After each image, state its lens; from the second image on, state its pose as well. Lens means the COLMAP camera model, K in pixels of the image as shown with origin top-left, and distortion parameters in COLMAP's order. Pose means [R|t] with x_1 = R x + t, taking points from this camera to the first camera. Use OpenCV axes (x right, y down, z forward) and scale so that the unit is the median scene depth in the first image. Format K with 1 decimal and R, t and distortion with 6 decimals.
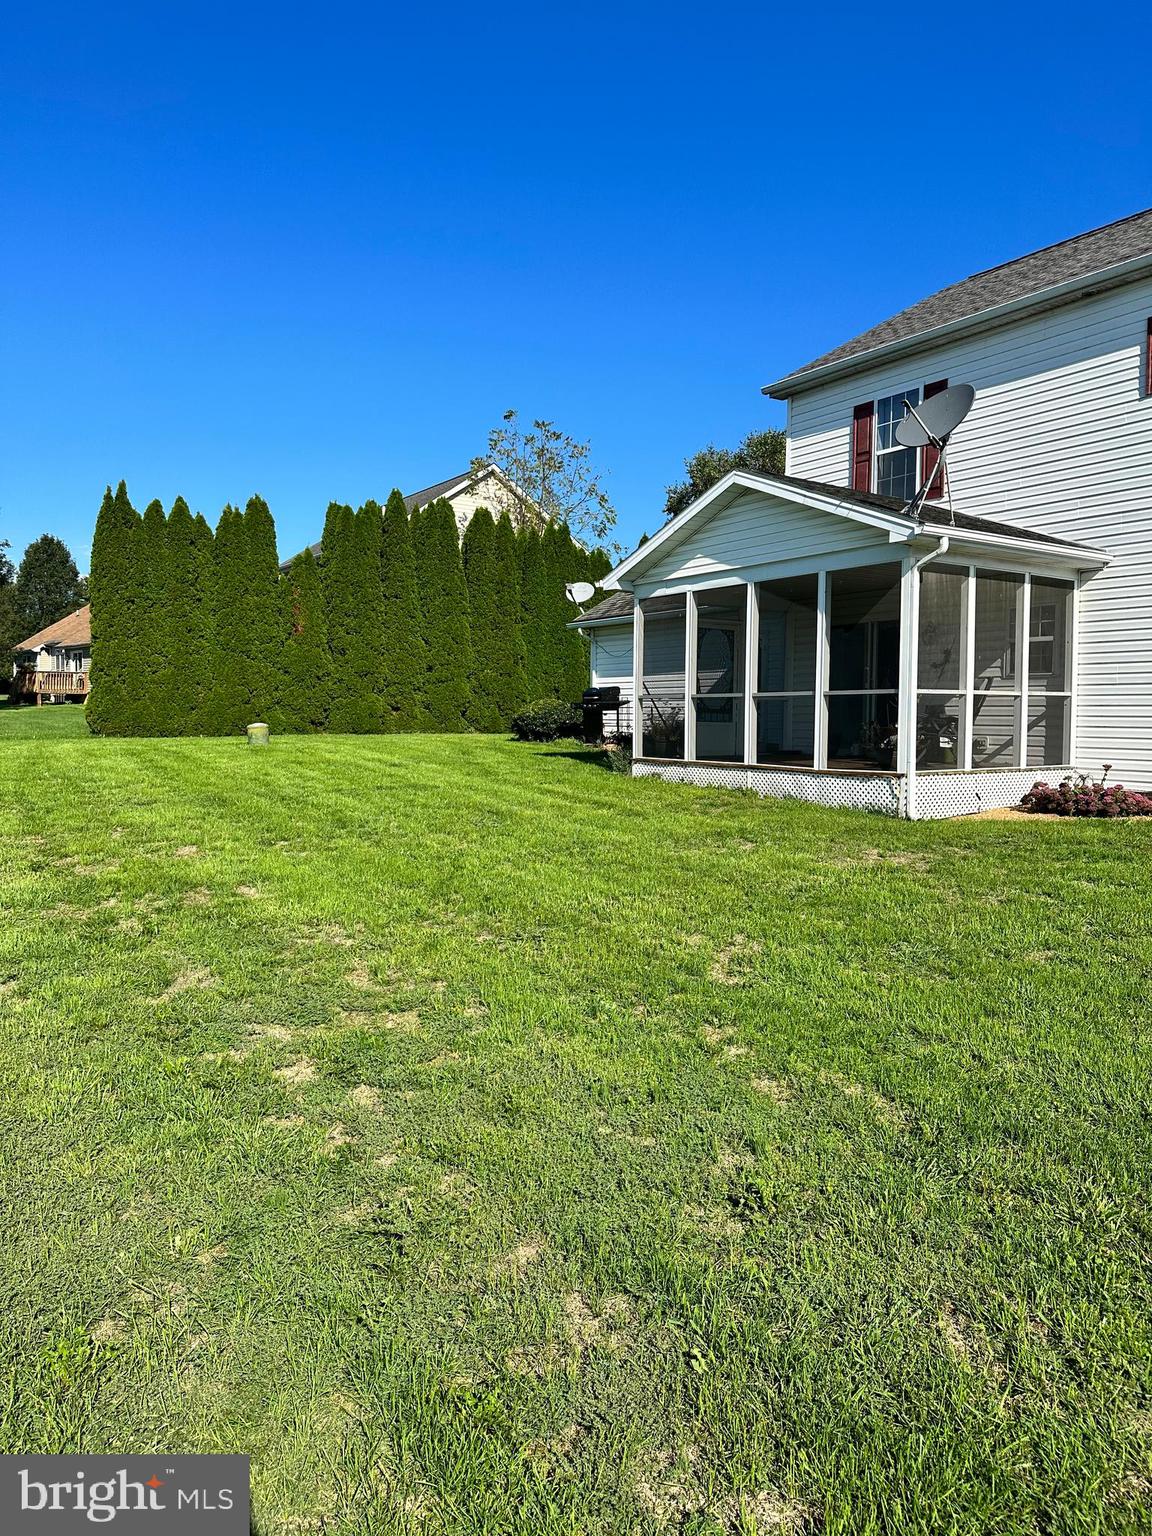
lens RADIAL K [[1081.4, 0, 567.5], [0, 1081.4, 768.4], [0, 0, 1]] dist [0.102066, -0.149397]
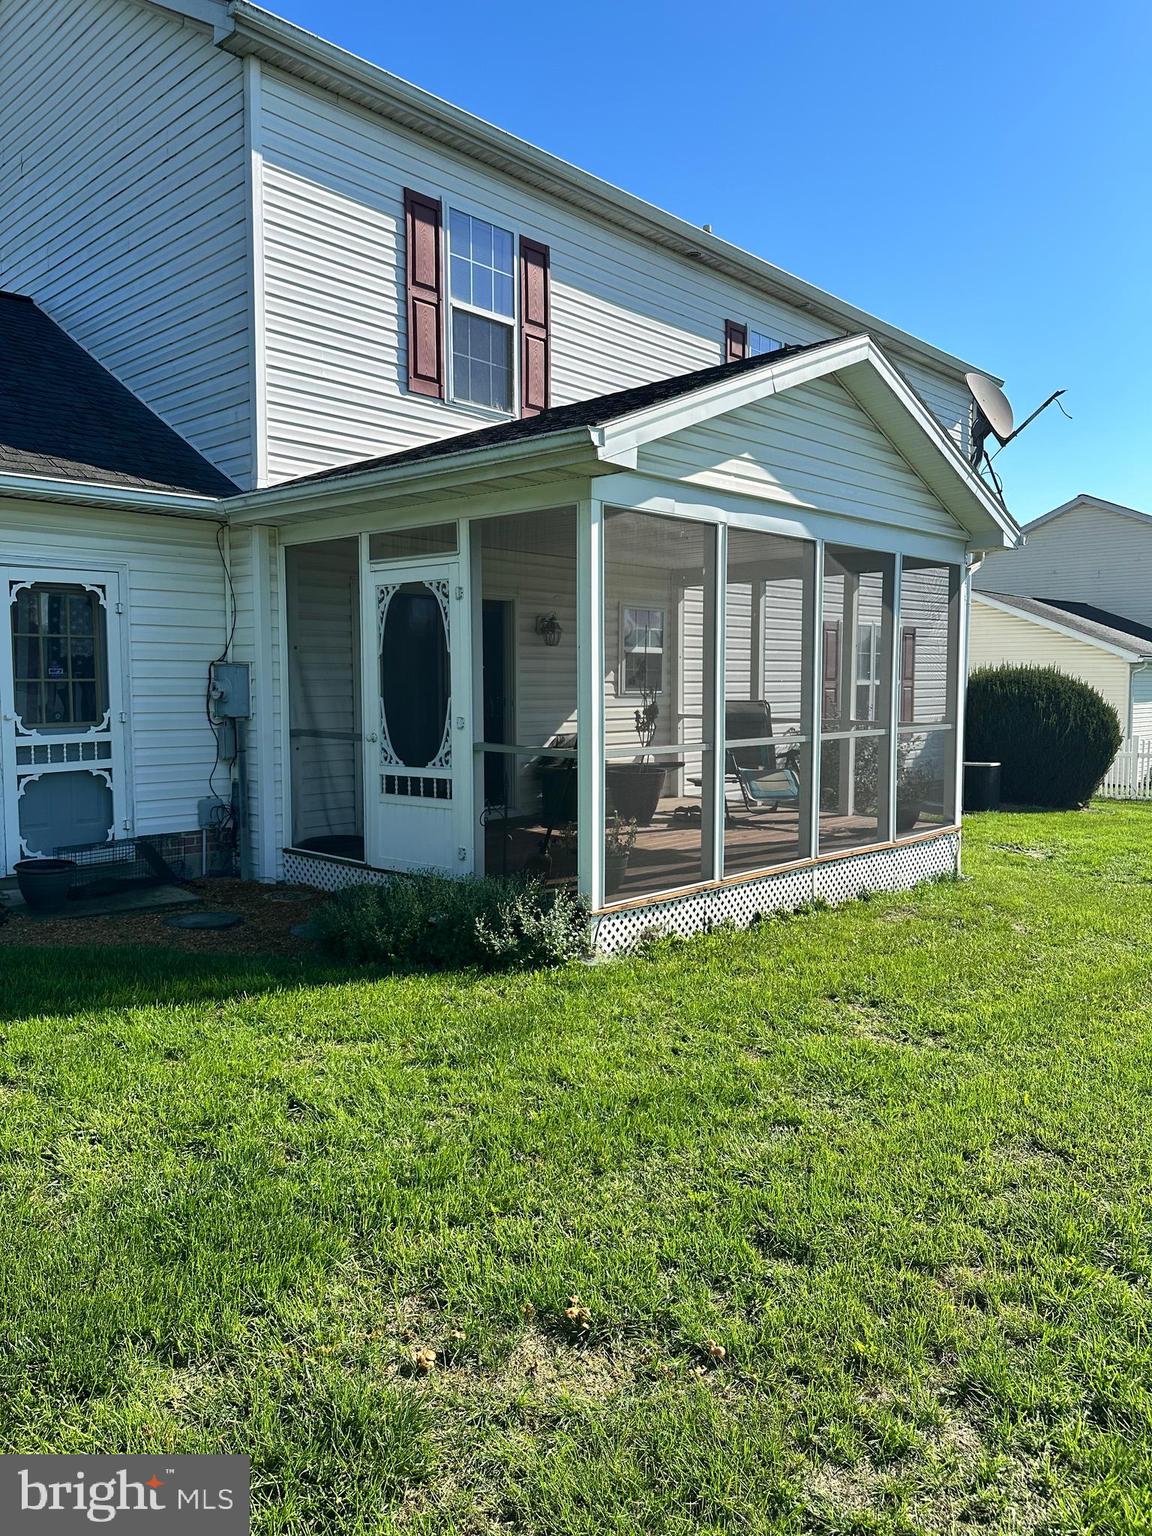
lens RADIAL K [[1081.4, 0, 567.5], [0, 1081.4, 768.4], [0, 0, 1]] dist [0.102066, -0.149397]
pose [[-0.227042, -0.088503, 0.969855, -0.333606], [0.044036, 0.993911, 0.101007, -0.106694], [-0.972889, 0.065641, -0.221762, 1.158753]]
